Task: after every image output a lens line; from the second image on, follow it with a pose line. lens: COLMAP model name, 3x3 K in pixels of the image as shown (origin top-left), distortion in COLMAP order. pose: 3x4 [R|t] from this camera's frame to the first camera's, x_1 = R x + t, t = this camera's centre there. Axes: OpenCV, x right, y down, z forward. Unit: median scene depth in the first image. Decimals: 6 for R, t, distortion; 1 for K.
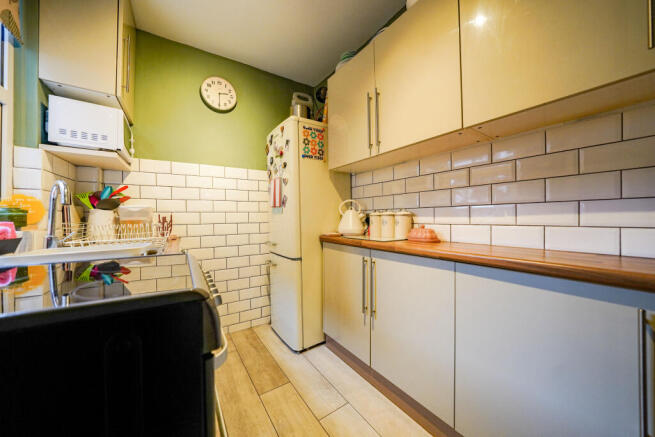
lens RADIAL K [[230.3, 0, 326.3], [0, 230.3, 218.9], [0, 0, 1]] dist [-0.008762, 0.002063]
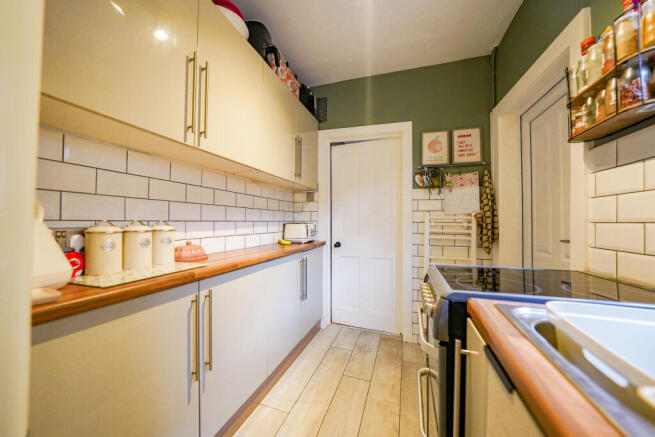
lens RADIAL K [[230.3, 0, 326.0], [0, 230.3, 217.0], [0, 0, 1]] dist [-0.008762, 0.002063]
pose [[-0.601547, 0.026264, 0.798405, -0.507245], [0.004373, 0.999553, -0.029587, -0.030737], [-0.798825, -0.014307, -0.601393, 0.948466]]
